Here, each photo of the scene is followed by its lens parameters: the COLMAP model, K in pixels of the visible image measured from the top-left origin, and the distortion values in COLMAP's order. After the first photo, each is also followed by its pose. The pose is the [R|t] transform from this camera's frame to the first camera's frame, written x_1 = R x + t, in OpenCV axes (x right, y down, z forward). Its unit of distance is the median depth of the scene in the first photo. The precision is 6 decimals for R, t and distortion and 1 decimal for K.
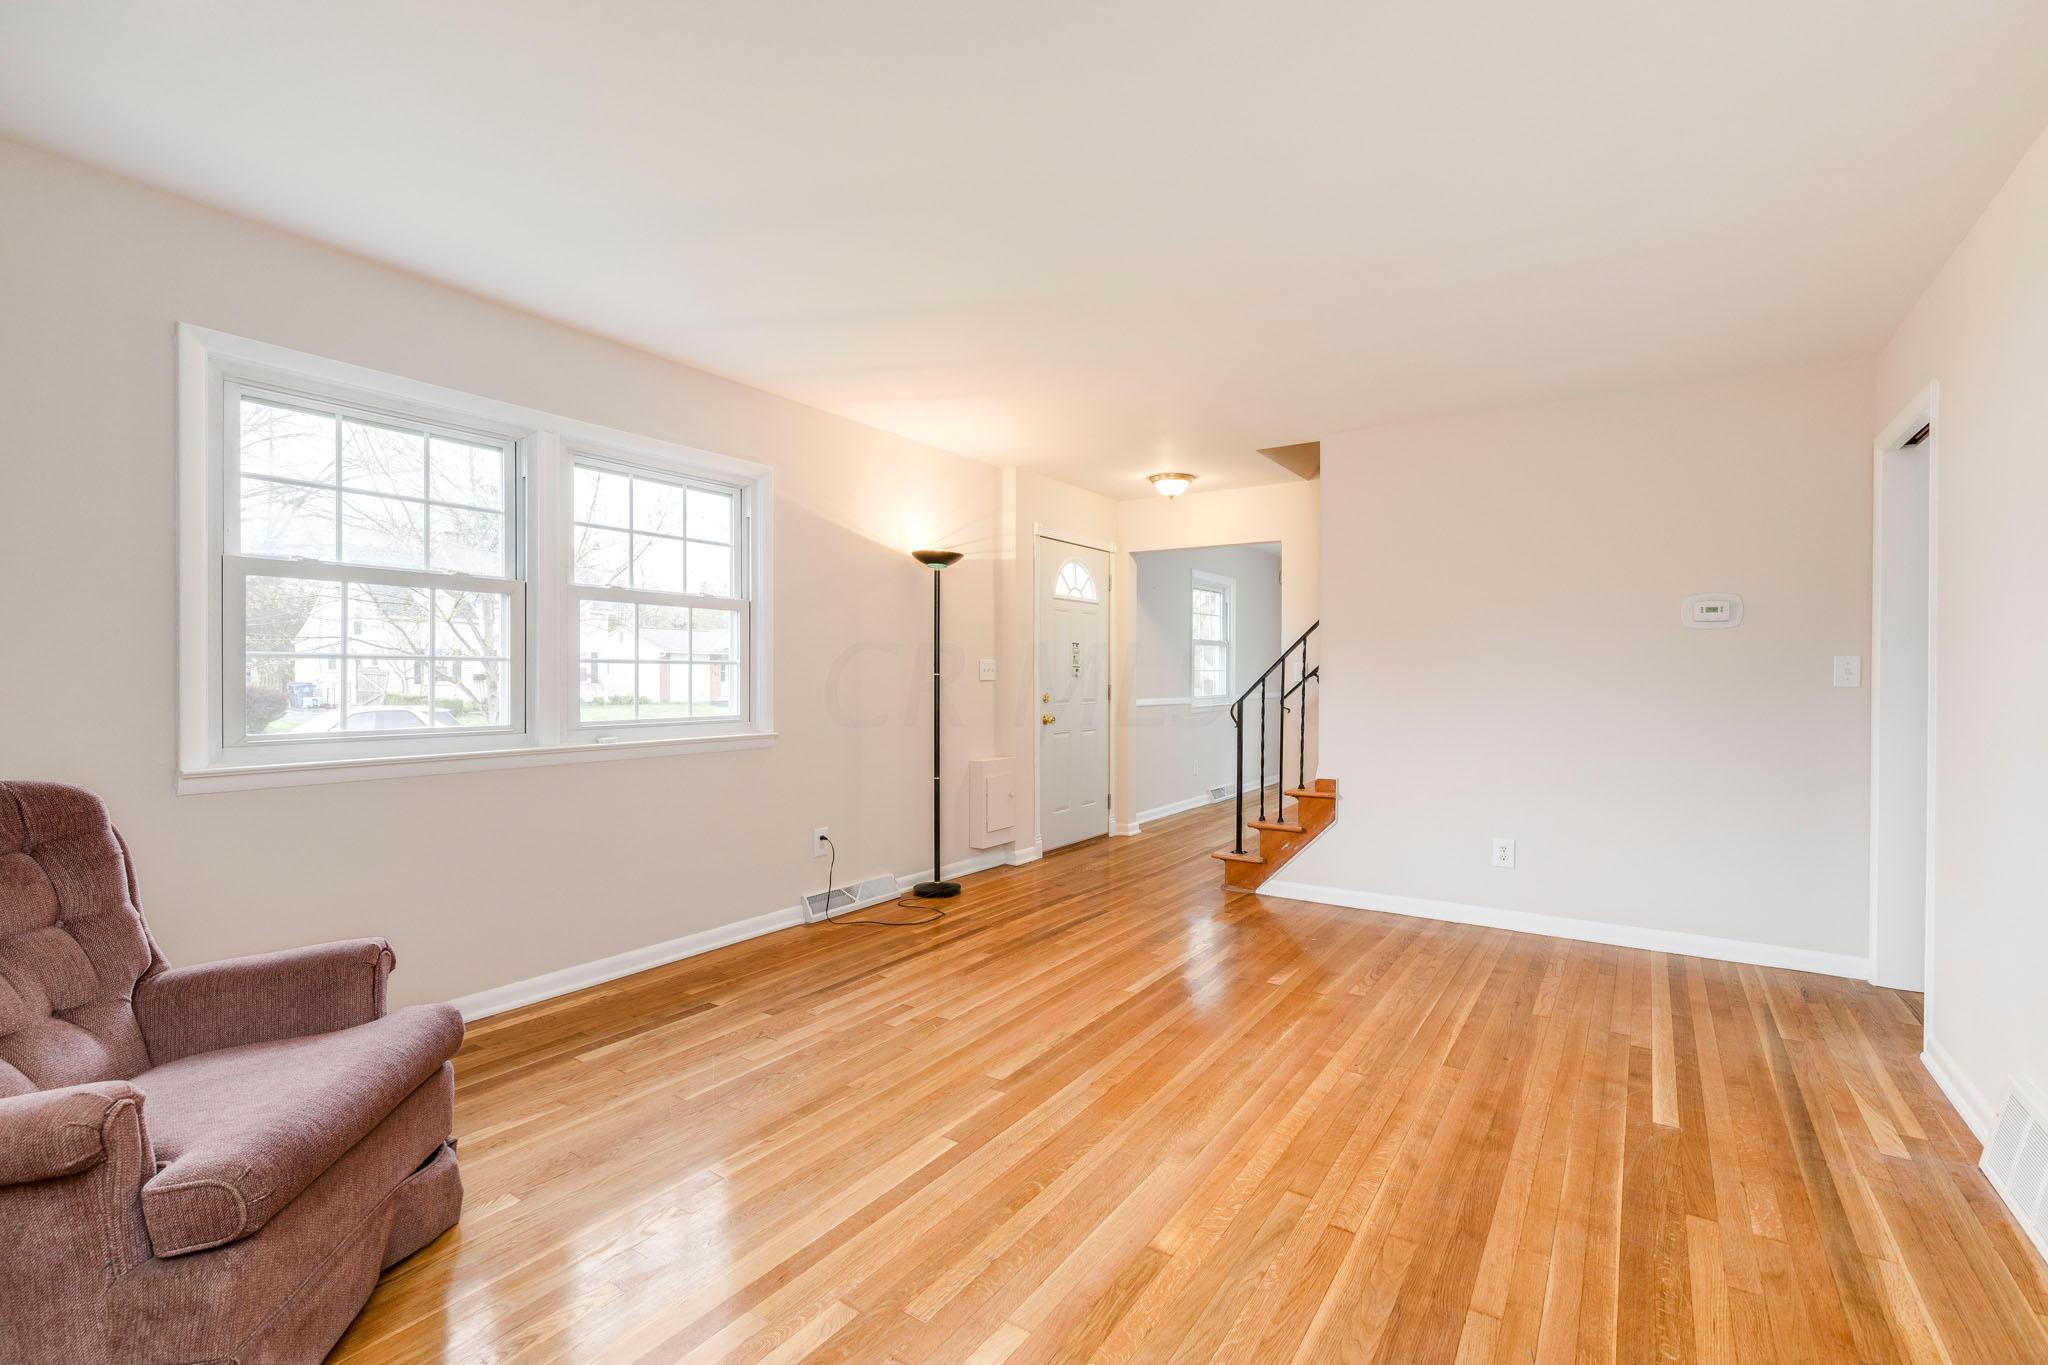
lens RADIAL K [[915.2, 0, 1024.0], [0, 915.2, 682.5], [0, 0, 1]] dist [0.012512, -0.005859]
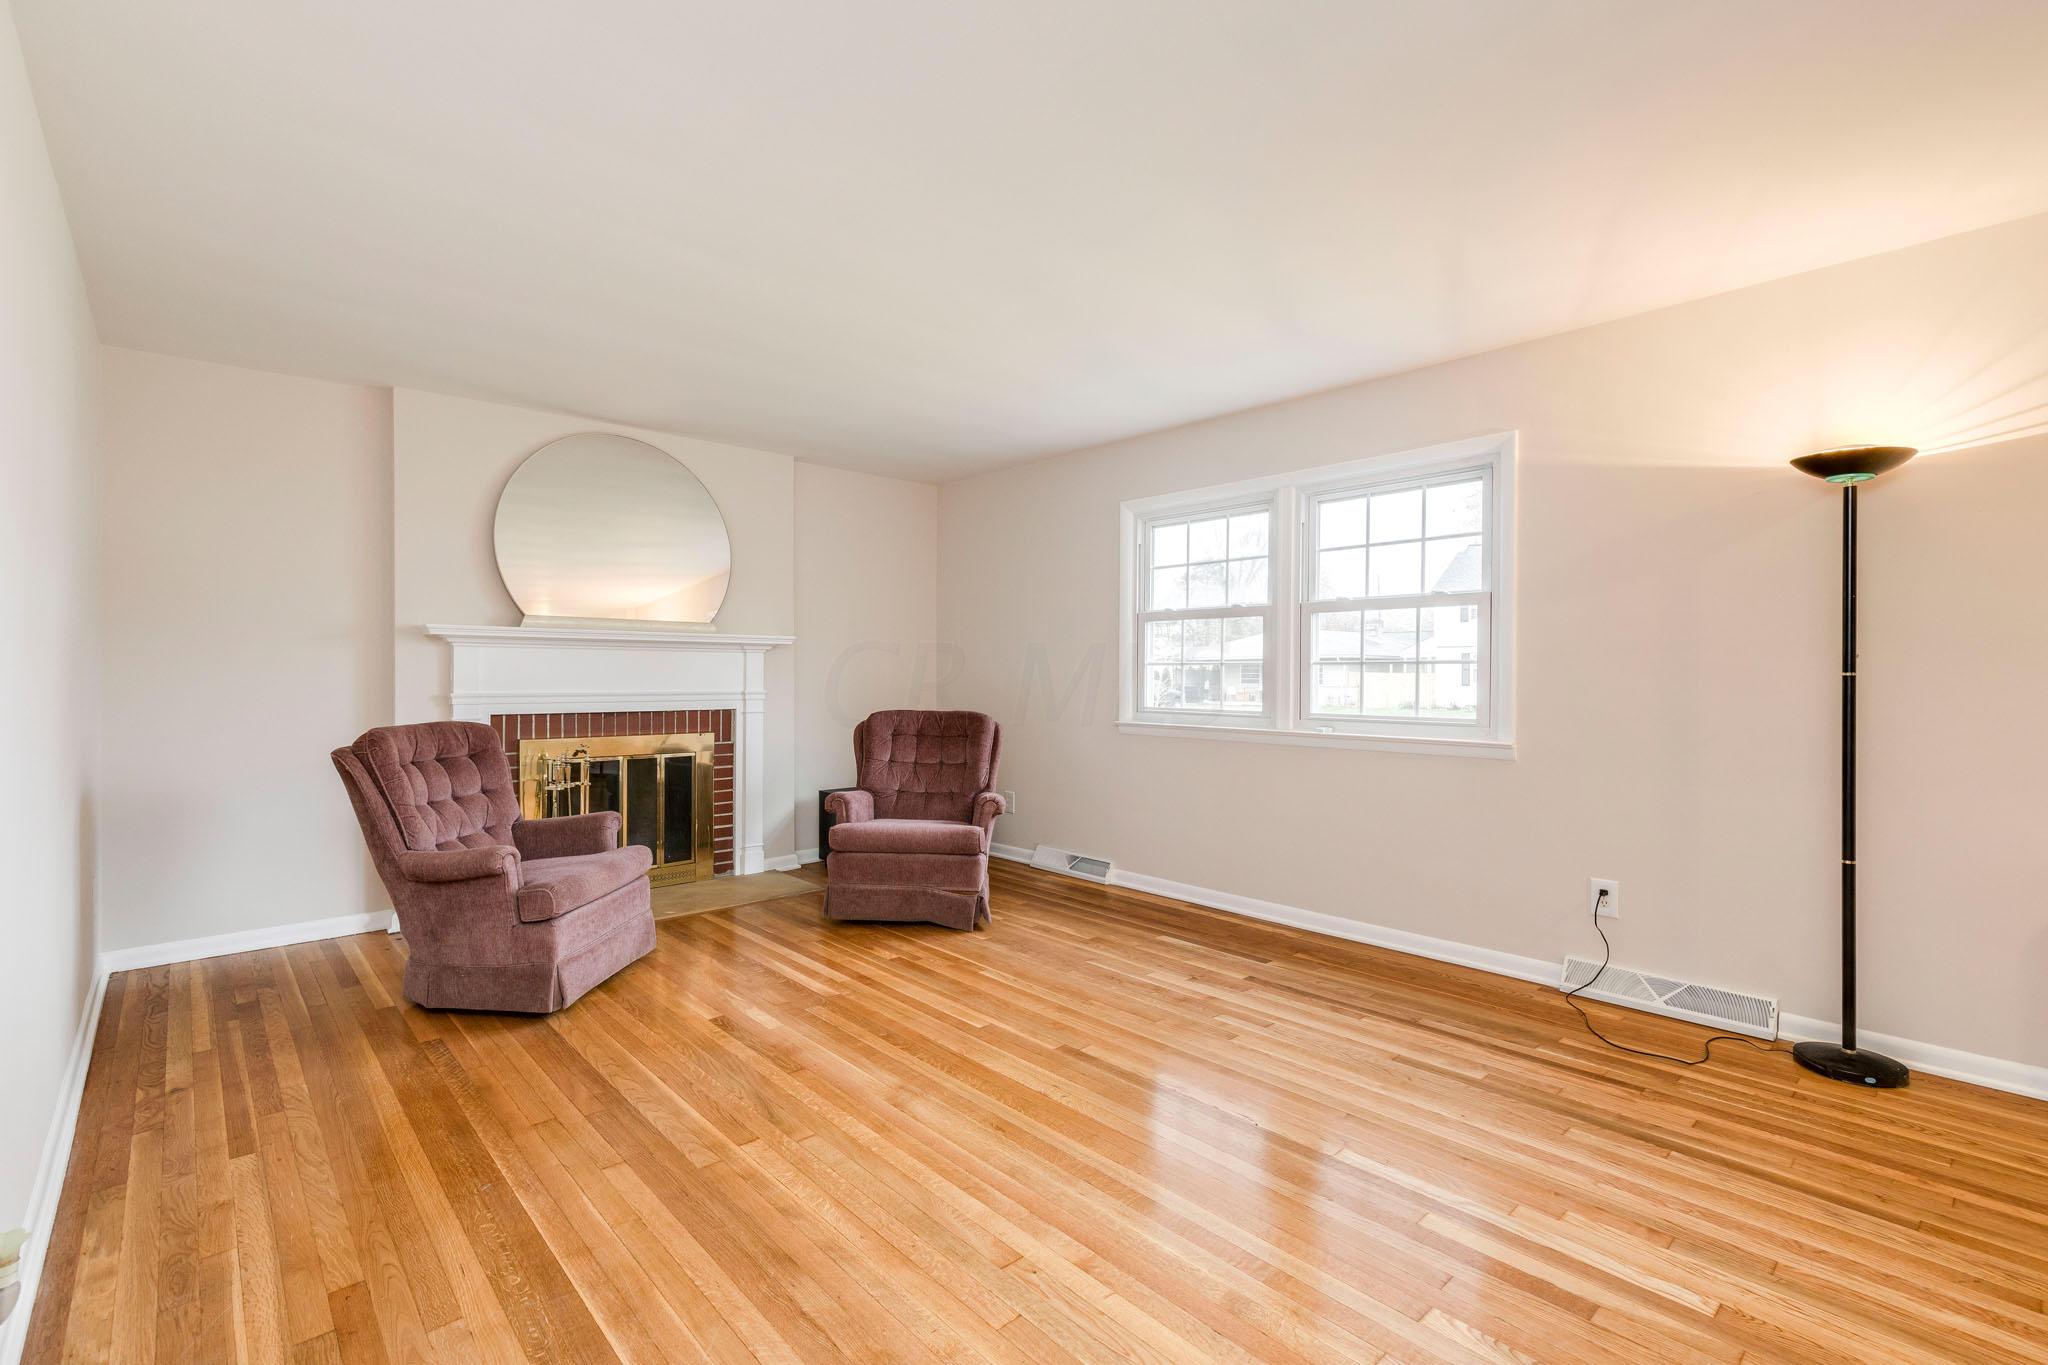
lens RADIAL K [[915.2, 0, 1024.0], [0, 915.2, 682.5], [0, 0, 1]] dist [0.012512, -0.005859]
pose [[-0.237371, 0.005855, -0.971401, 0.782945], [-0.011425, 0.999896, 0.008819, -0.003992], [0.971352, 0.013192, -0.237279, 0.901763]]
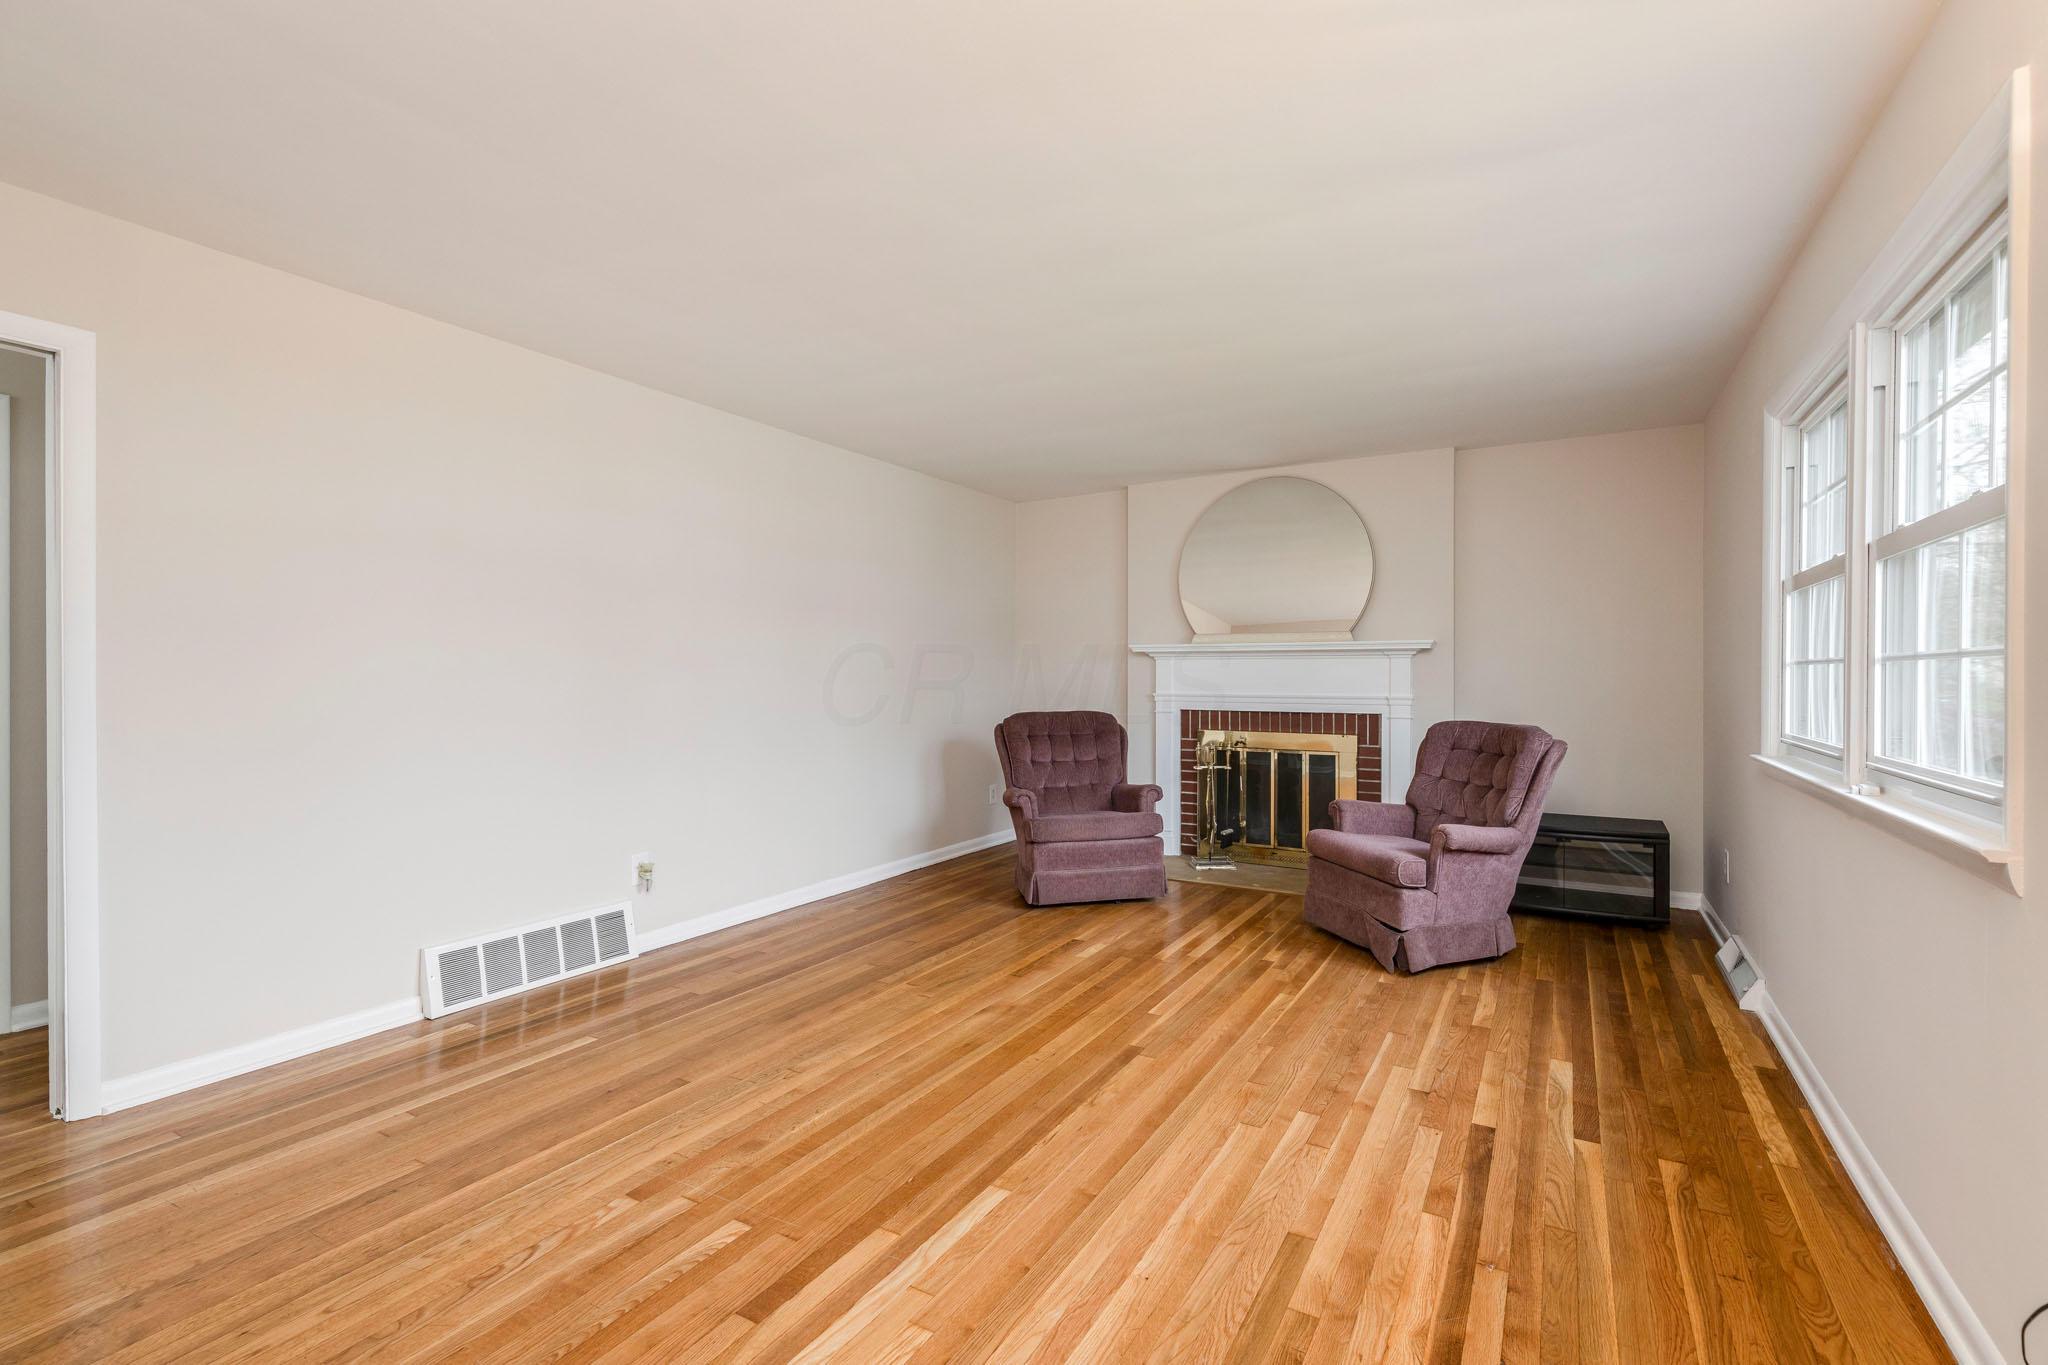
lens RADIAL K [[915.2, 0, 1024.0], [0, 915.2, 682.5], [0, 0, 1]] dist [0.012512, -0.005859]
pose [[-0.998257, -0.001675, -0.058990, 0.131131], [-0.002514, 0.999897, 0.014148, -0.014177], [0.058960, 0.014272, -0.998158, 1.566538]]
